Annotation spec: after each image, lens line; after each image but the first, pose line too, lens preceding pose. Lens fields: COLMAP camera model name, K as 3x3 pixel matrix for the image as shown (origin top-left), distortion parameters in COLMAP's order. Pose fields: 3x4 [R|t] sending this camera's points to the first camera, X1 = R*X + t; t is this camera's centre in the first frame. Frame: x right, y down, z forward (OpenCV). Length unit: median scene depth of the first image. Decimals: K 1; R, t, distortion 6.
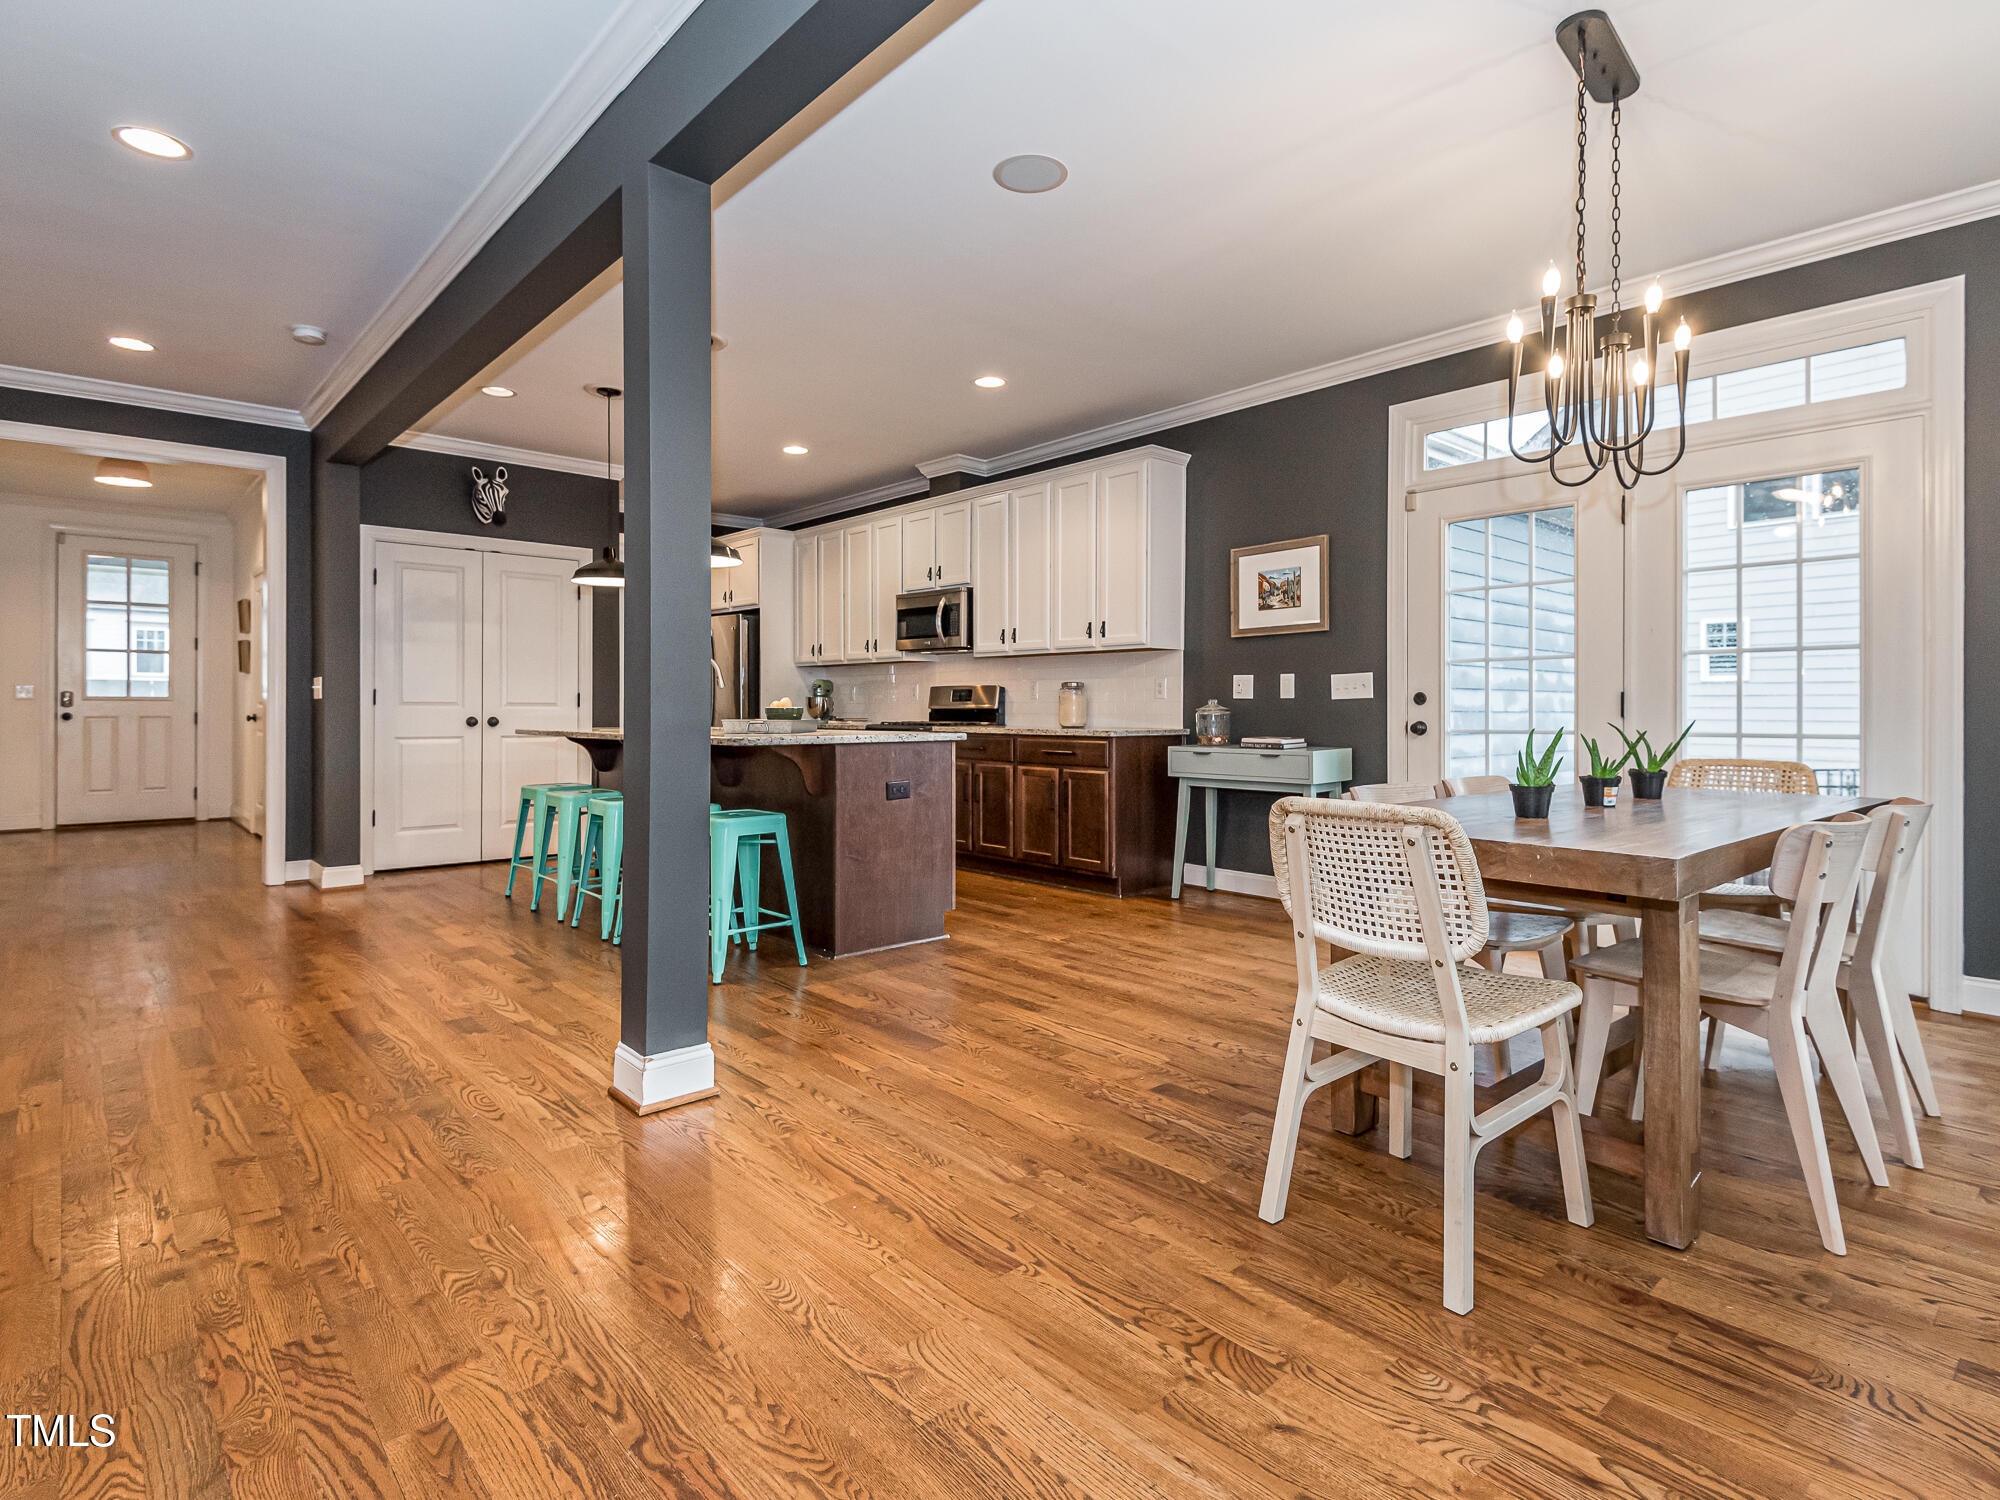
lens RADIAL K [[941.6, 0, 1000.9], [0, 941.6, 745.6], [0, 0, 1]] dist [0.000163, -0.000021]
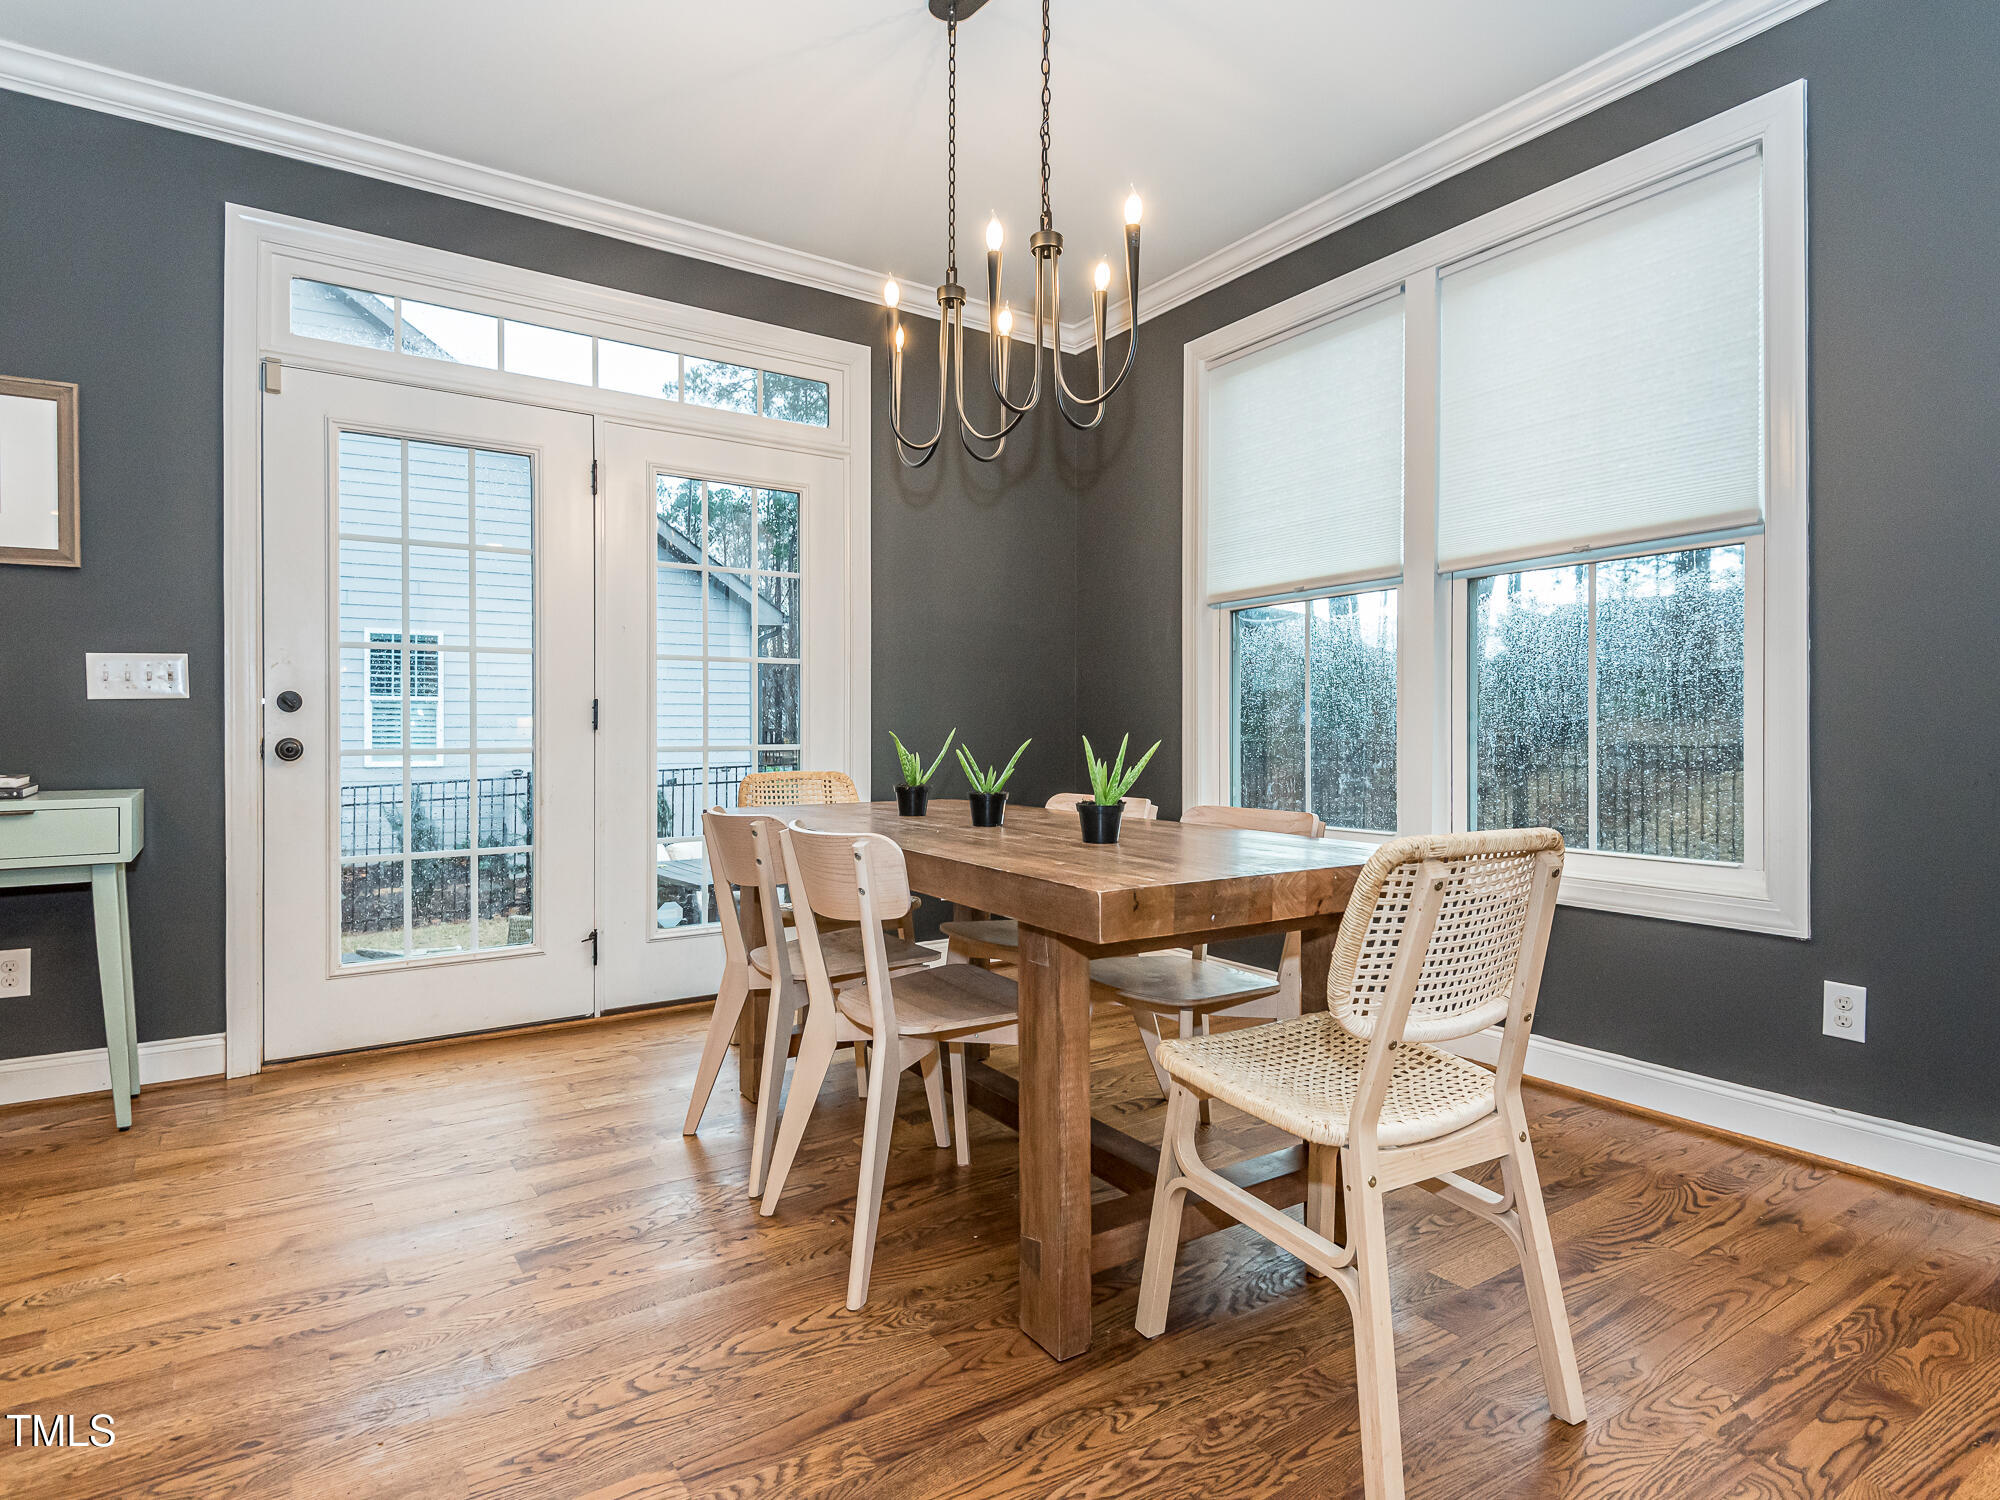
lens RADIAL K [[1064.6, 0, 1000.0], [0, 1064.6, 750.0], [0, 0, 1]] dist [0.002696, 0.000515]
pose [[0.159576, -0.019257, 0.986998, -0.176496], [0.033061, 0.999353, 0.014153, -0.012706], [-0.986632, 0.030373, 0.160109, 0.433308]]
